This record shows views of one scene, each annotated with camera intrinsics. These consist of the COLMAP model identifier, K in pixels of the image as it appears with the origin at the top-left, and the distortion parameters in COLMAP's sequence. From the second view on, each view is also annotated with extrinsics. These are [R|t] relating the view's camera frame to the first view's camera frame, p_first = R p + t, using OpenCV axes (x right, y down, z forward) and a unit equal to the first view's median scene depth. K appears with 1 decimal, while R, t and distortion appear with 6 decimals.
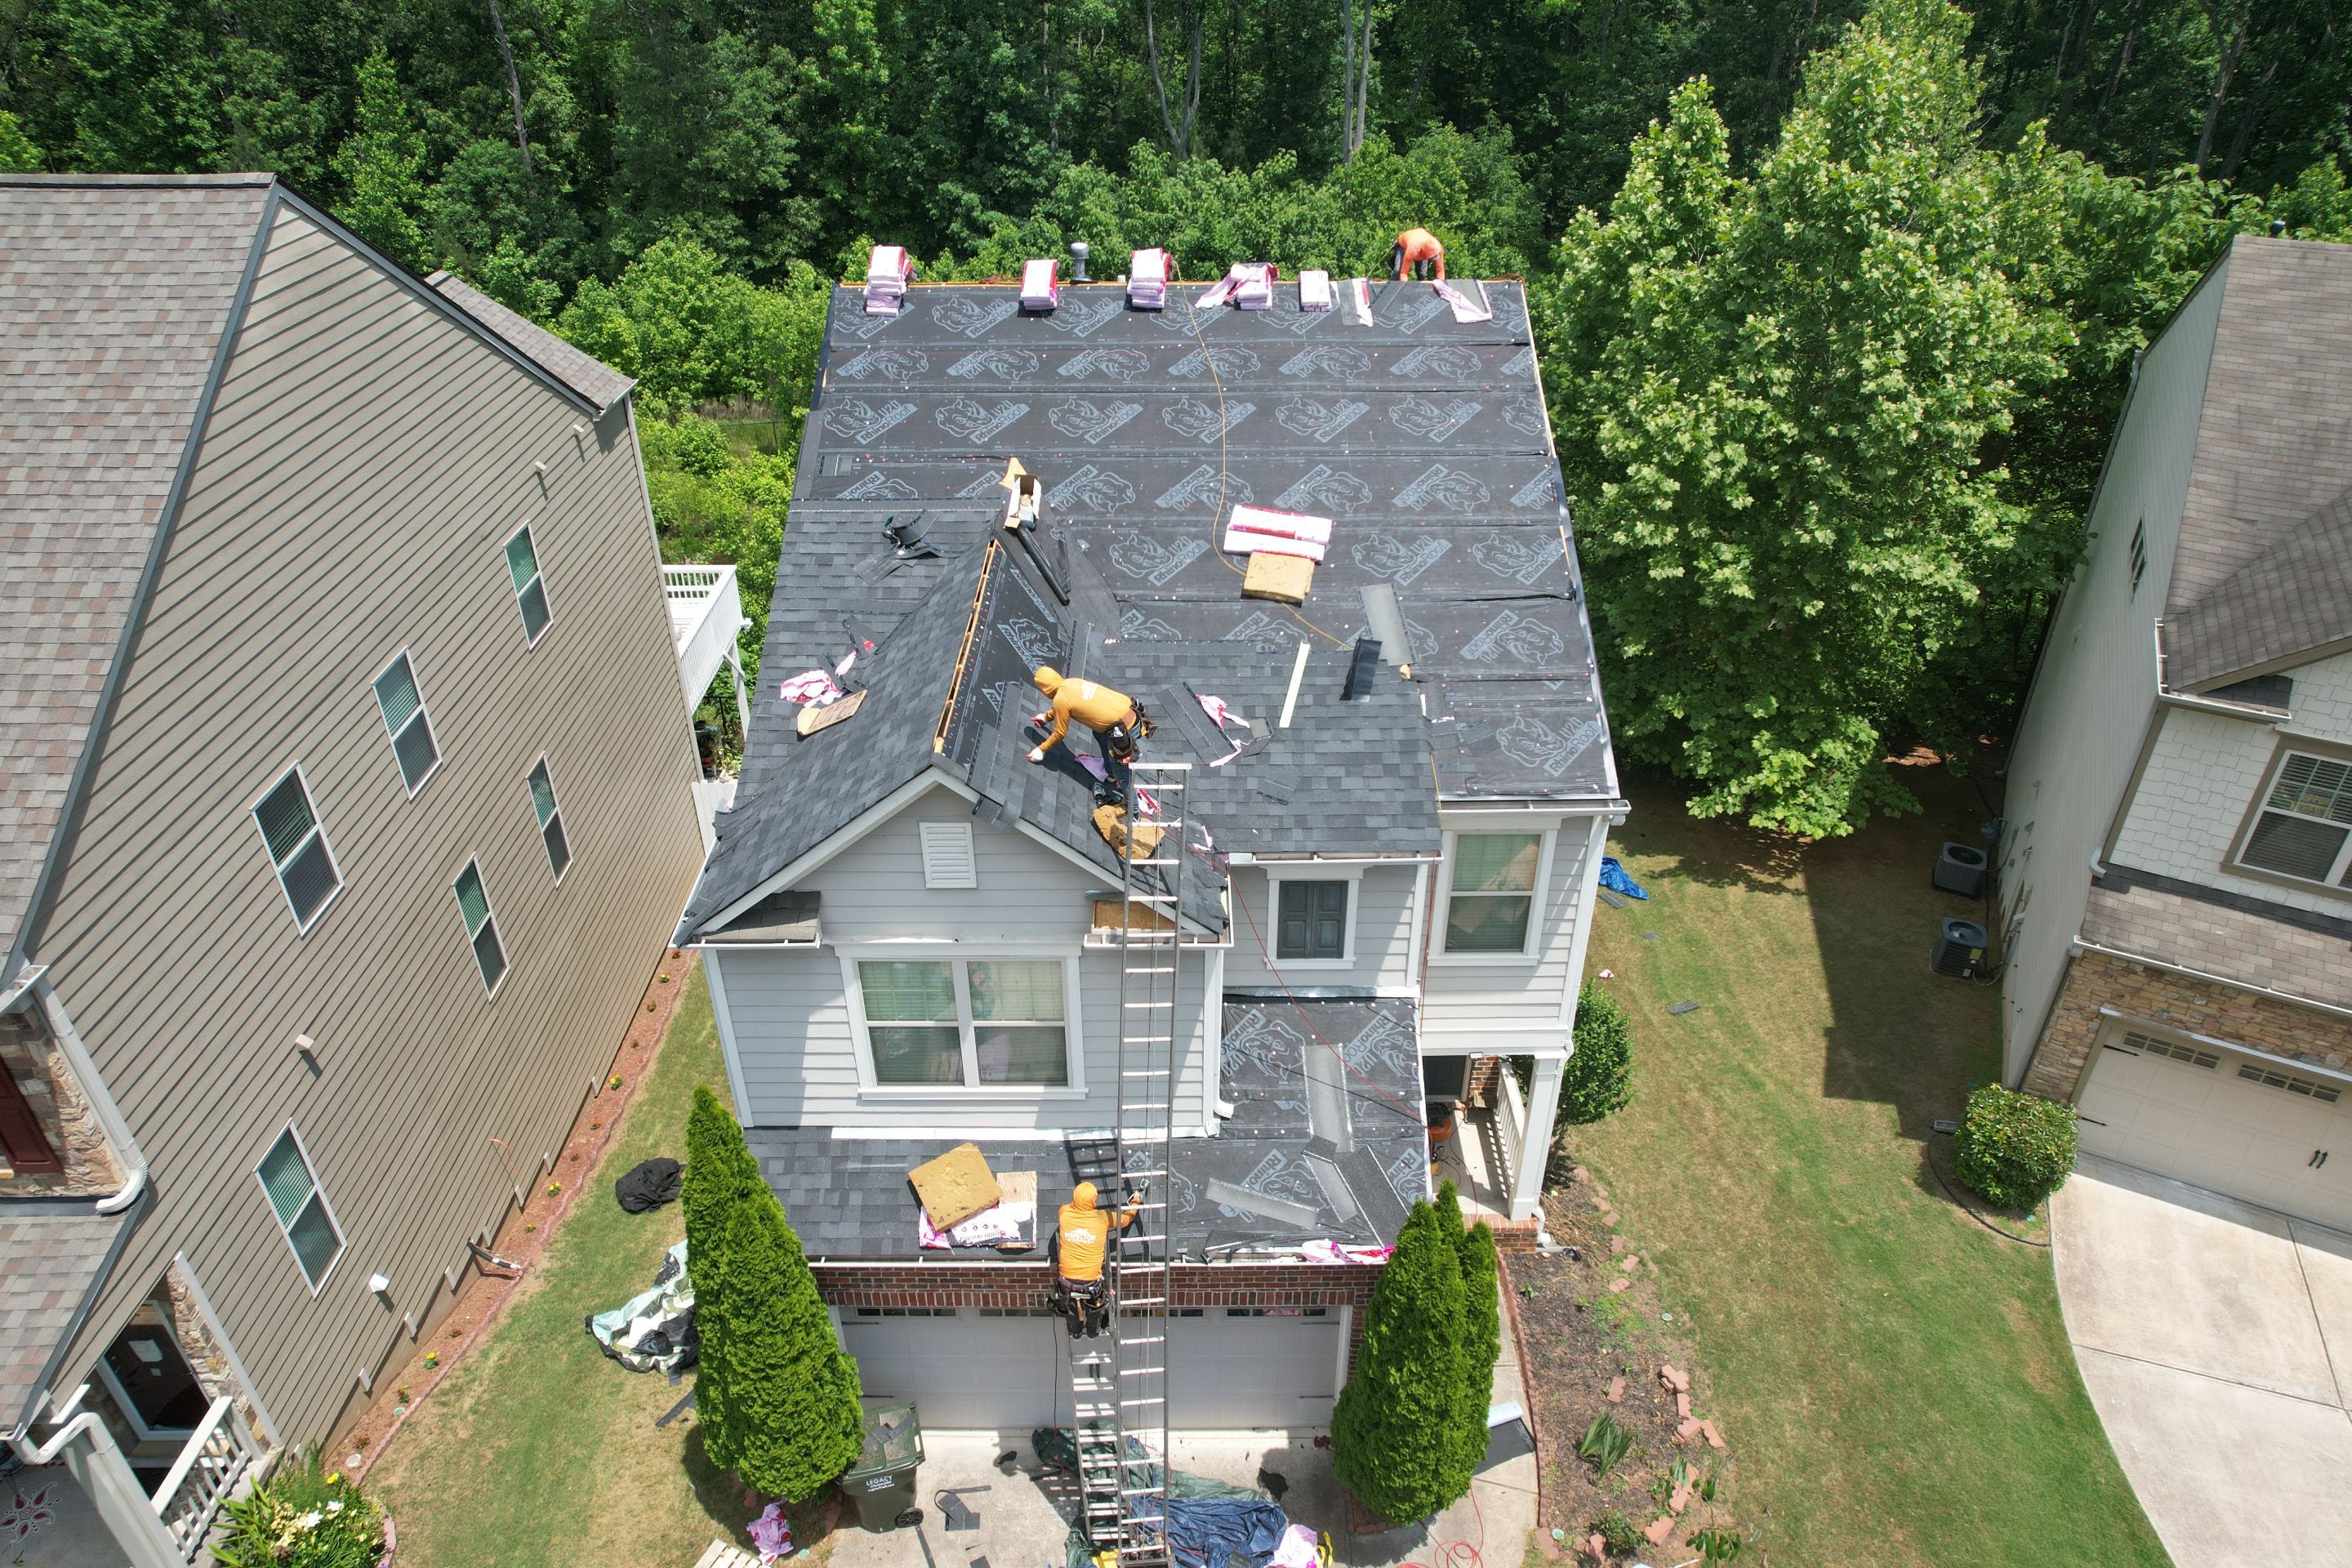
lens RADIAL K [[1508.2, 0, 1174.8], [0, 1508.2, 787.6], [0, 0, 1]] dist [-0.078924, 0.071157]
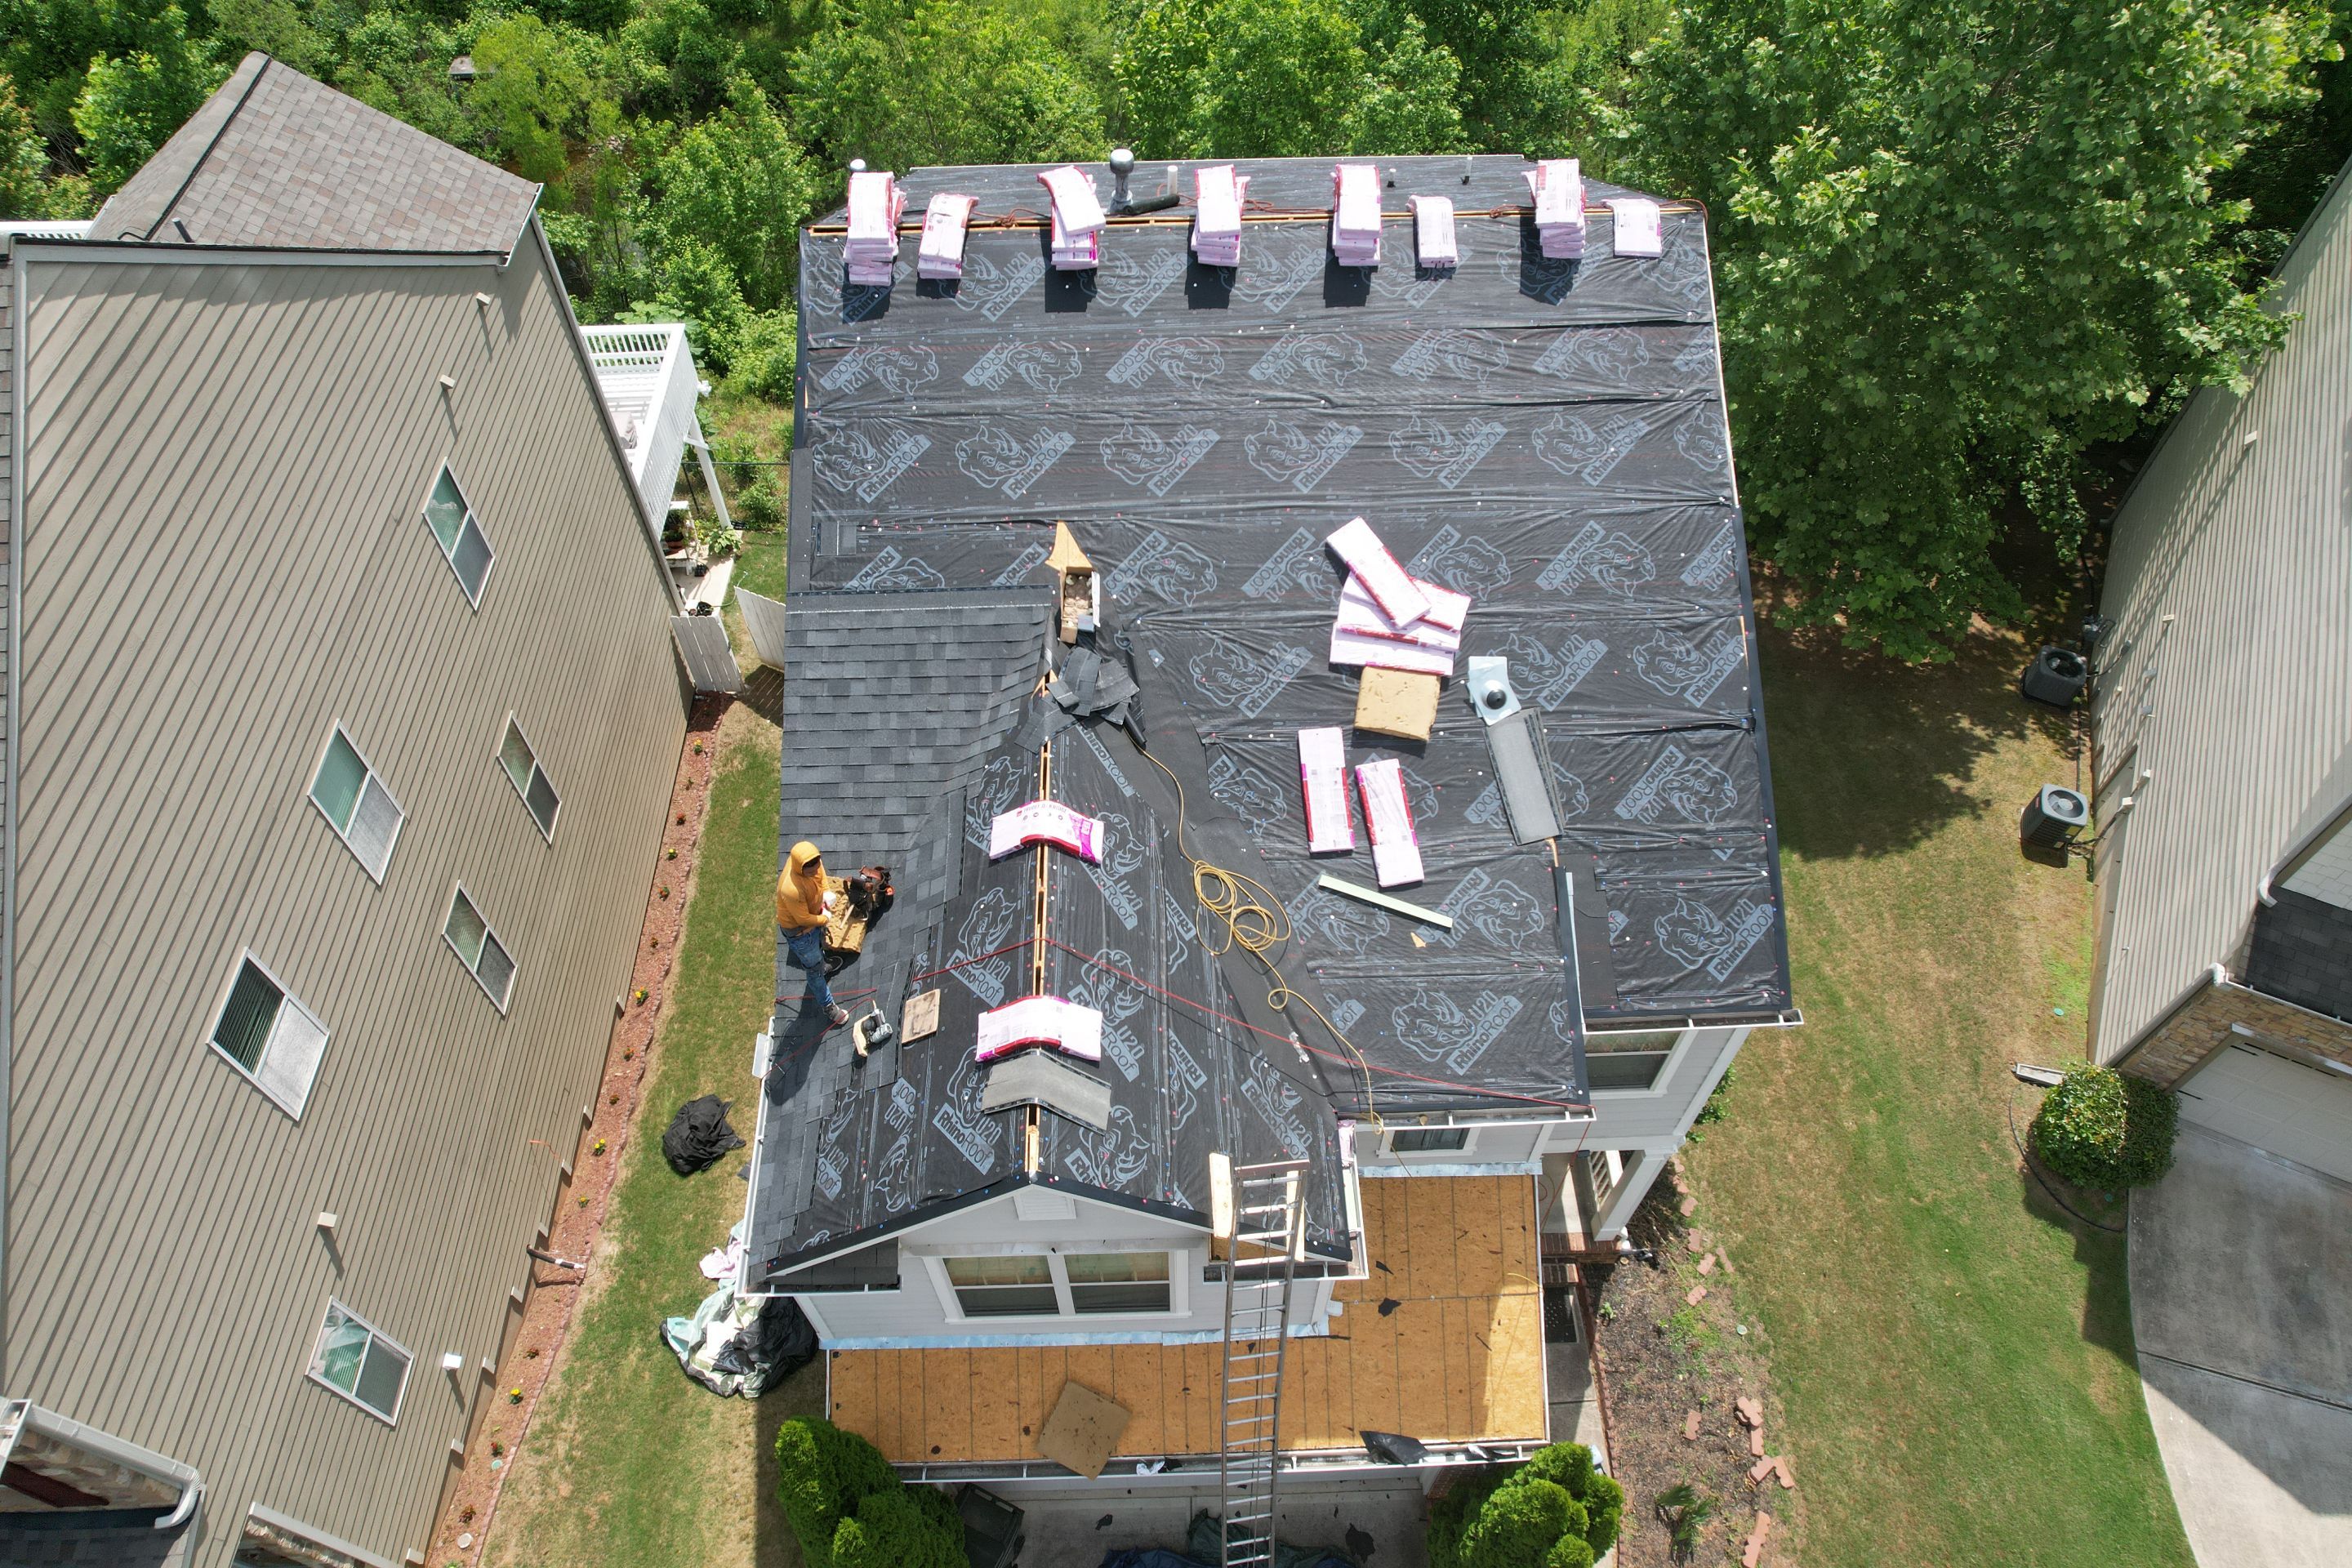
lens RADIAL K [[1508.2, 0, 1176.3], [0, 1508.2, 793.6], [0, 0, 1]] dist [-0.078924, 0.071157]
pose [[0.999602, -0.024329, 0.014291, -0.058819], [0.017632, 0.934011, 0.356810, -0.352541], [-0.022029, -0.356416, 0.934068, 0.198808]]
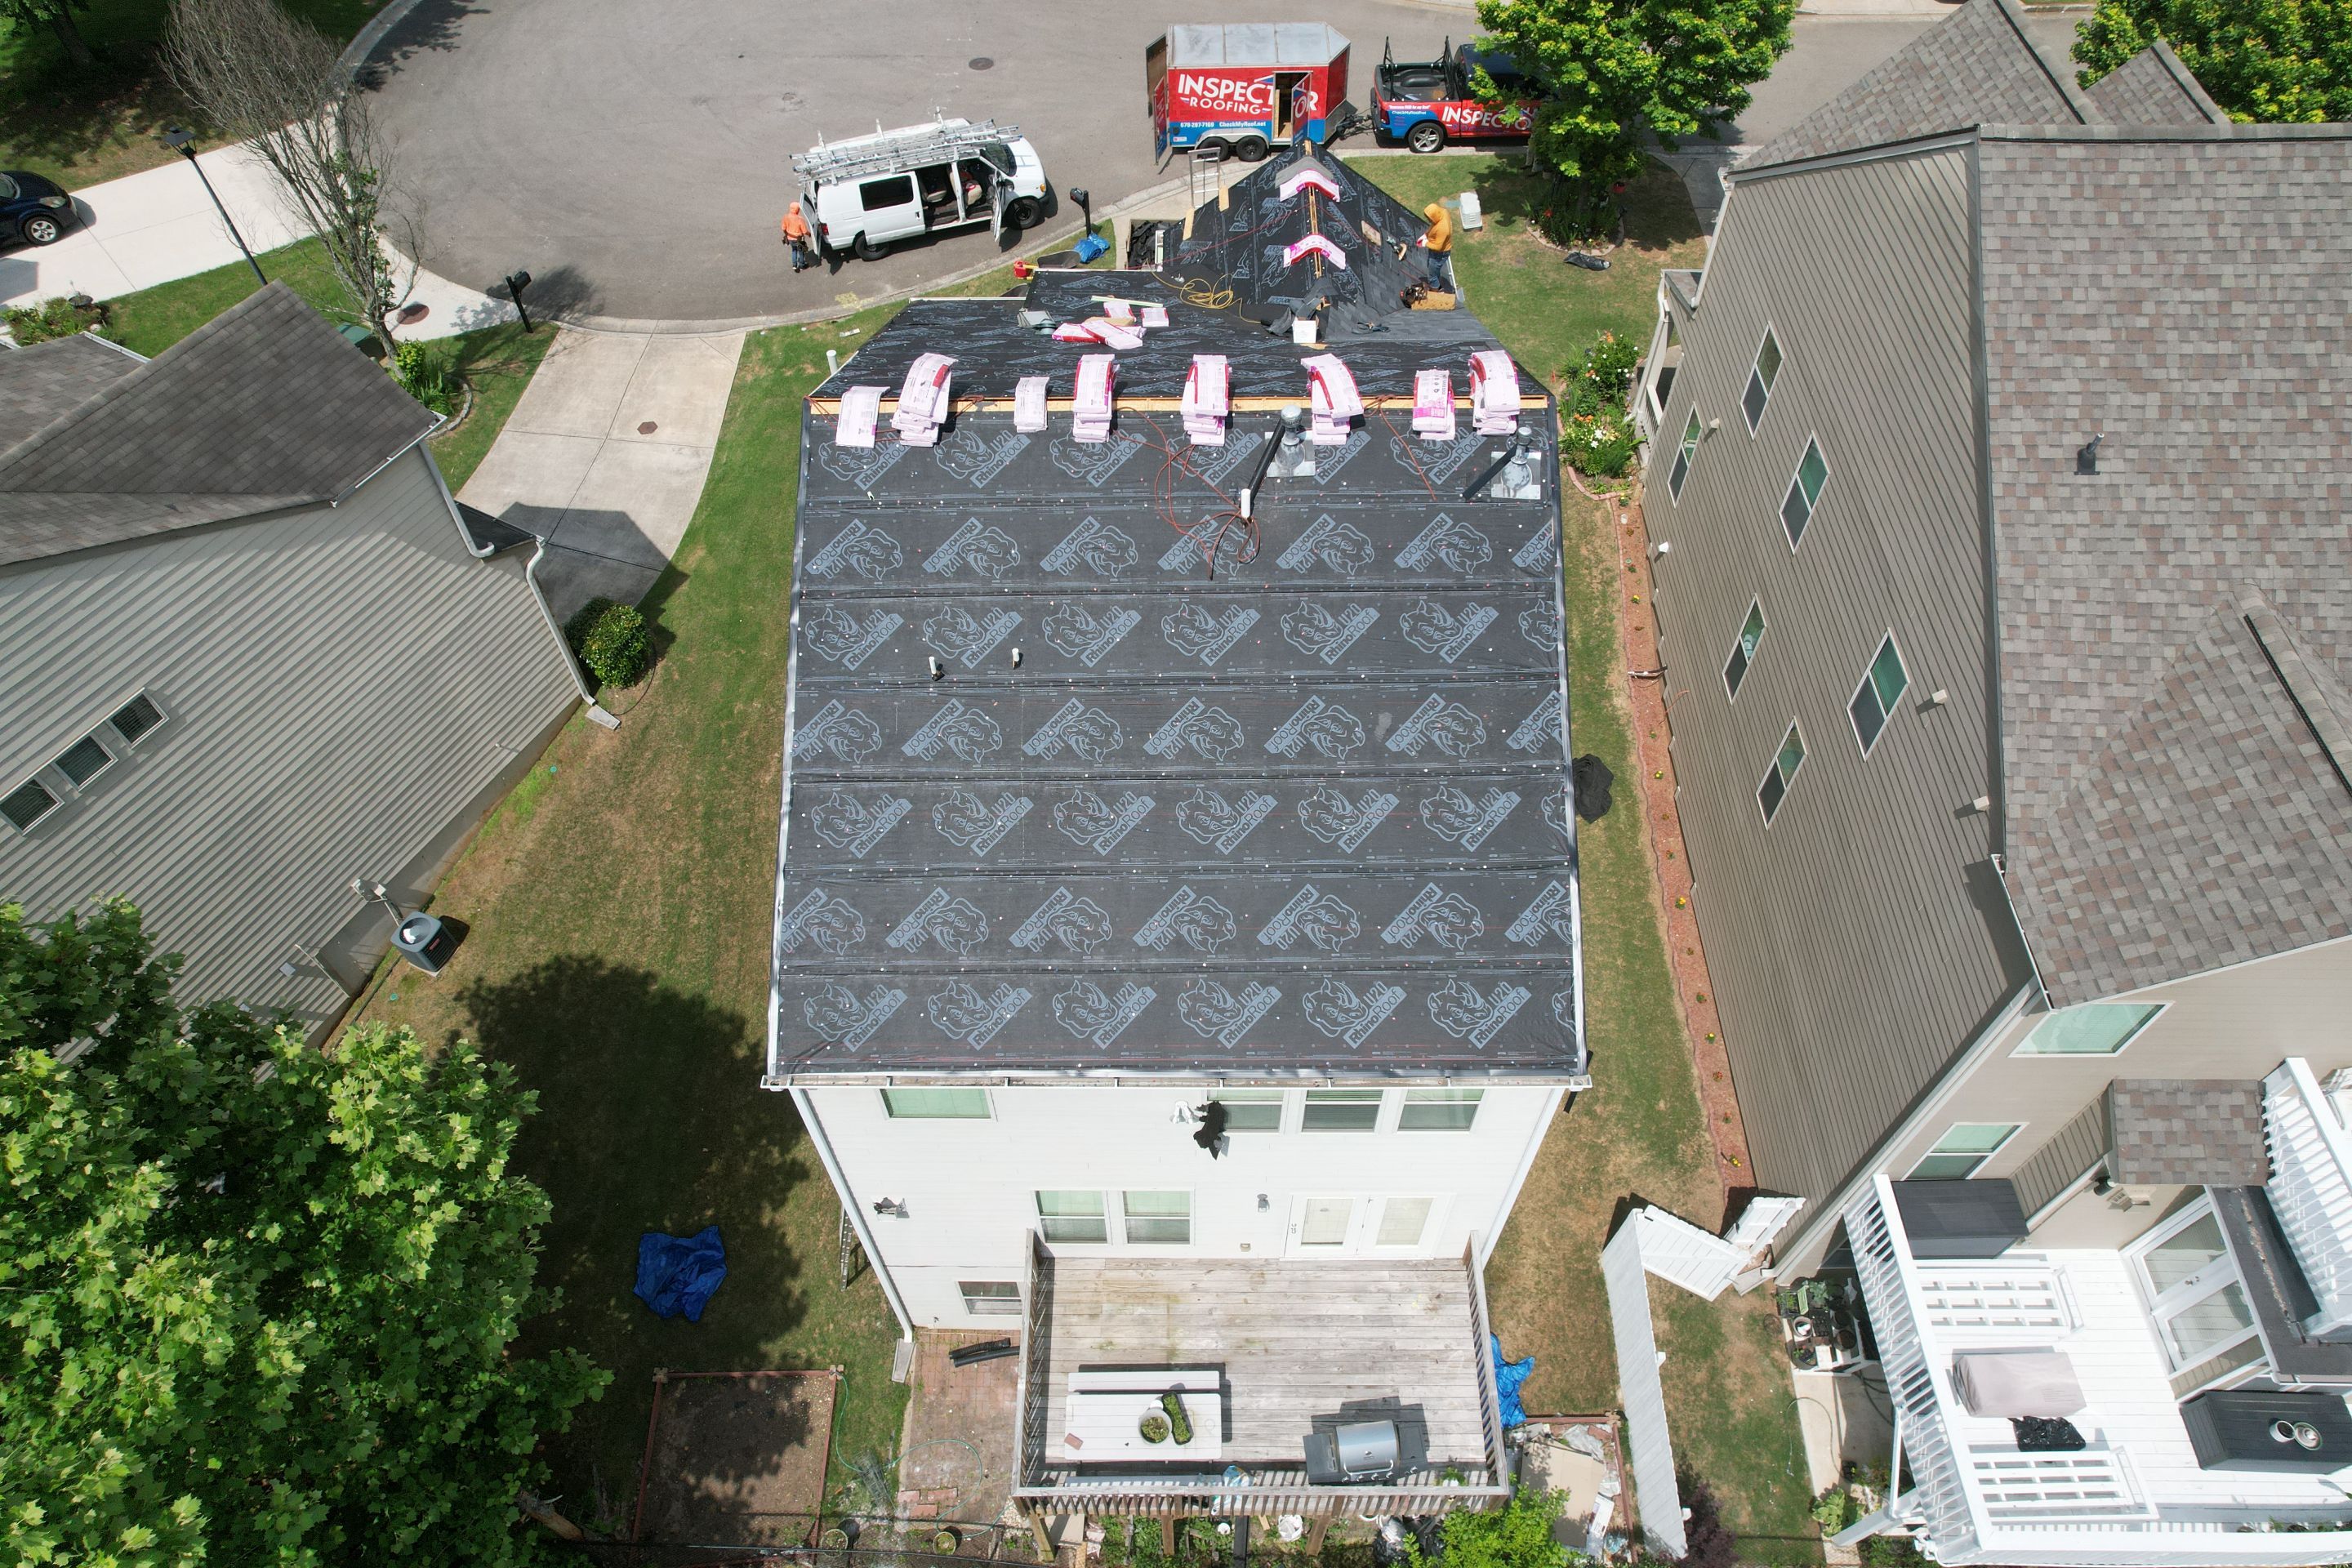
lens RADIAL K [[1508.2, 0, 1178.1], [0, 1508.2, 779.8], [0, 0, 1]] dist [-0.078924, 0.071157]
pose [[-0.999921, -0.000753, 0.012550, -0.010812], [0.012418, 0.096921, 0.995215, -1.293419], [-0.001966, 0.995292, -0.096904, 1.388895]]
